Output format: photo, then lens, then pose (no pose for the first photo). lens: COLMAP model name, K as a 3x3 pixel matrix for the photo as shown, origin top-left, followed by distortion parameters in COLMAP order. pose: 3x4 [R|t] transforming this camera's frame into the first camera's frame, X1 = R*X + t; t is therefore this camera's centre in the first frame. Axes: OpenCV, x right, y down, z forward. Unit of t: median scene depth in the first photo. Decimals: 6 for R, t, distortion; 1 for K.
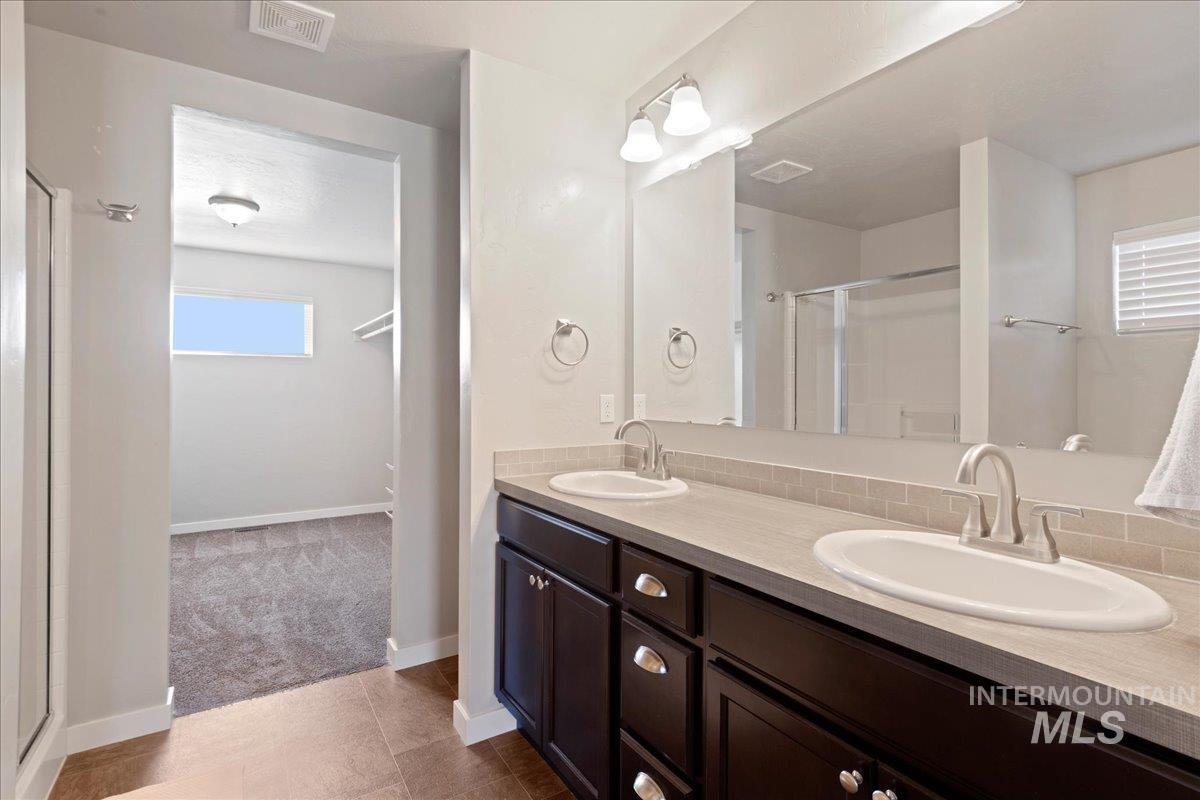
lens RADIAL K [[548.4, 0, 596.8], [0, 548.4, 391.6], [0, 0, 1]] dist [0.003376, -0.001625]
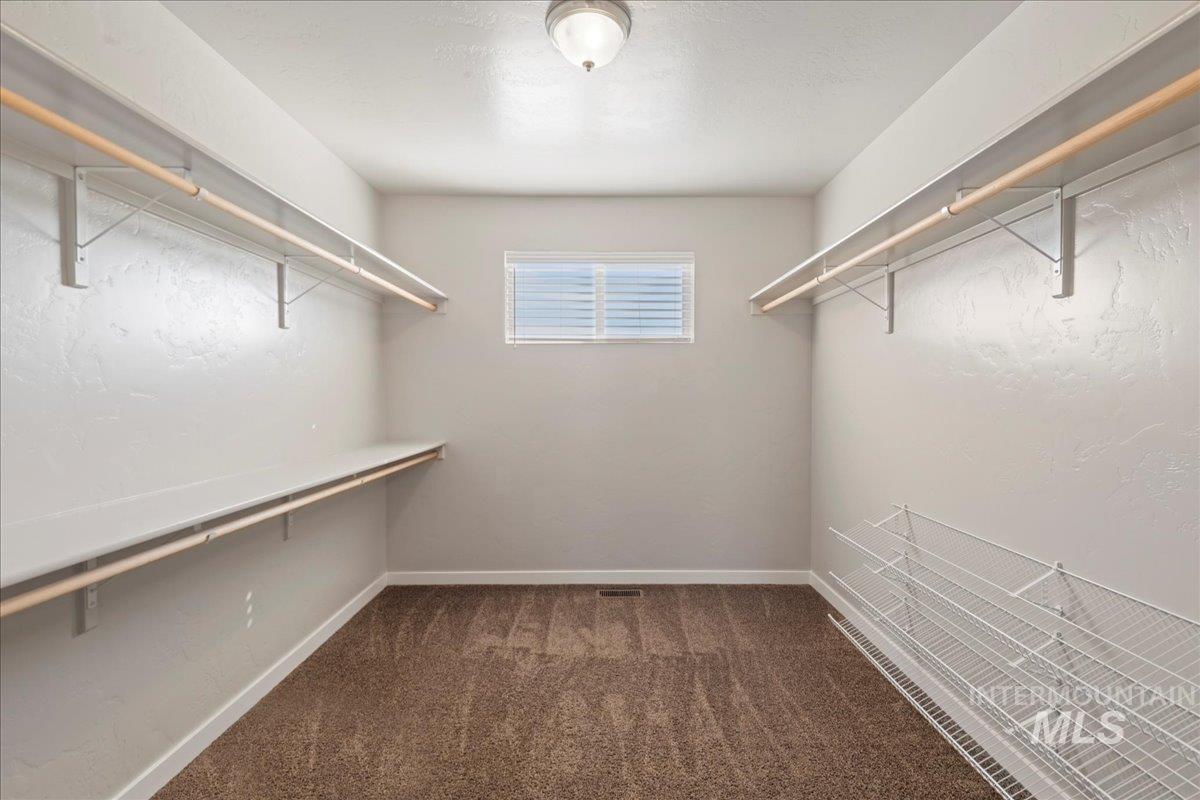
lens RADIAL K [[548.4, 0, 601.7], [0, 548.4, 398.6], [0, 0, 1]] dist [0.003376, -0.001625]
pose [[0.833315, 0.003627, -0.552786, -0.265772], [0.006570, 0.999843, 0.016465, -0.005614], [0.552759, -0.017352, 0.833161, 0.415611]]
